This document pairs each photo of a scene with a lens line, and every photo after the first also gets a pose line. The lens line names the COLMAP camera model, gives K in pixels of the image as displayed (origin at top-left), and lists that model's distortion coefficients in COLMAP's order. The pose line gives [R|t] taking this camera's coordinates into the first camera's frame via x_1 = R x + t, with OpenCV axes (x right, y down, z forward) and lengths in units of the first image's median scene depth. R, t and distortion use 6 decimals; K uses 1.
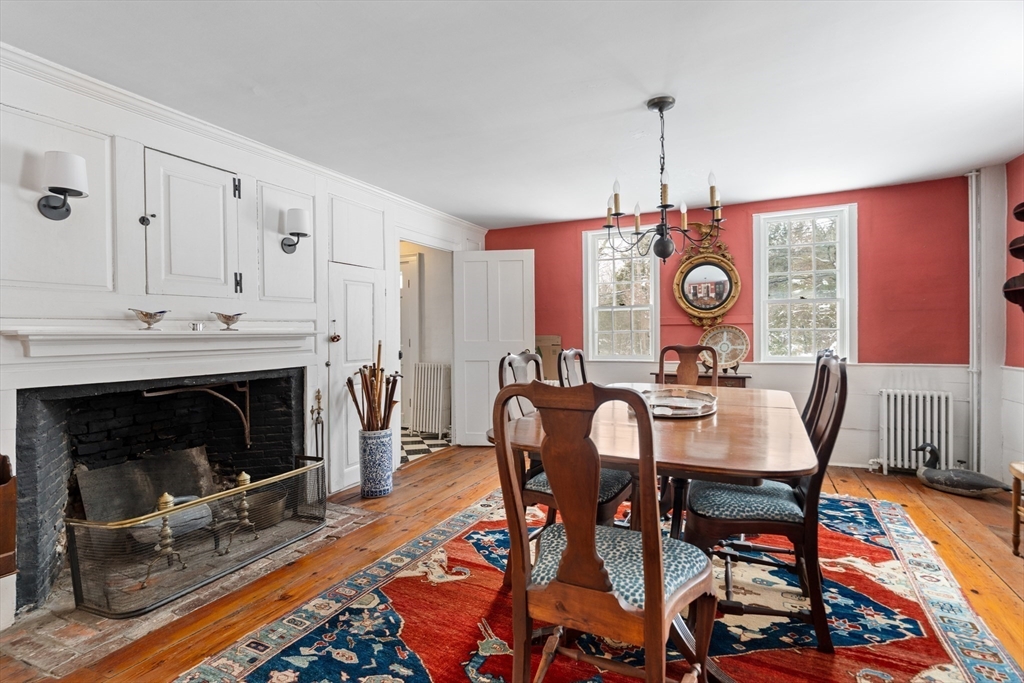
lens RADIAL K [[469.8, 0, 513.5], [0, 469.8, 337.1], [0, 0, 1]] dist [-0.010826, 0.002911]
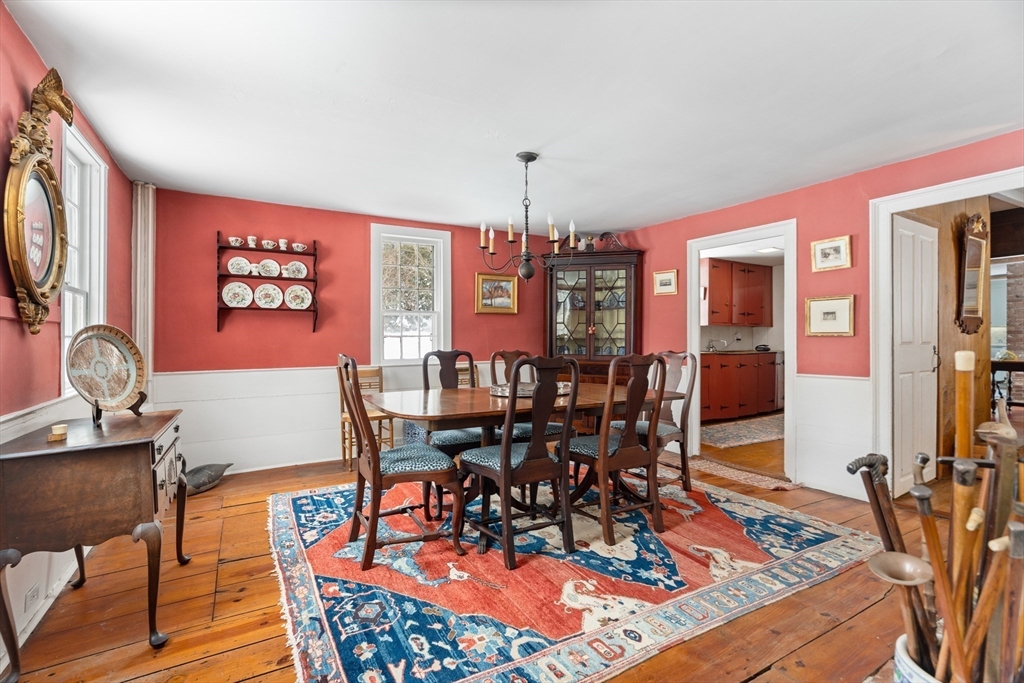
lens RADIAL K [[469.8, 0, 509.4], [0, 469.8, 345.0], [0, 0, 1]] dist [-0.010826, 0.002911]
pose [[-0.843128, 0.006354, 0.537676, -0.324760], [0.014429, 0.999837, 0.010811, -0.005439], [-0.537520, 0.016873, -0.843082, 2.090530]]
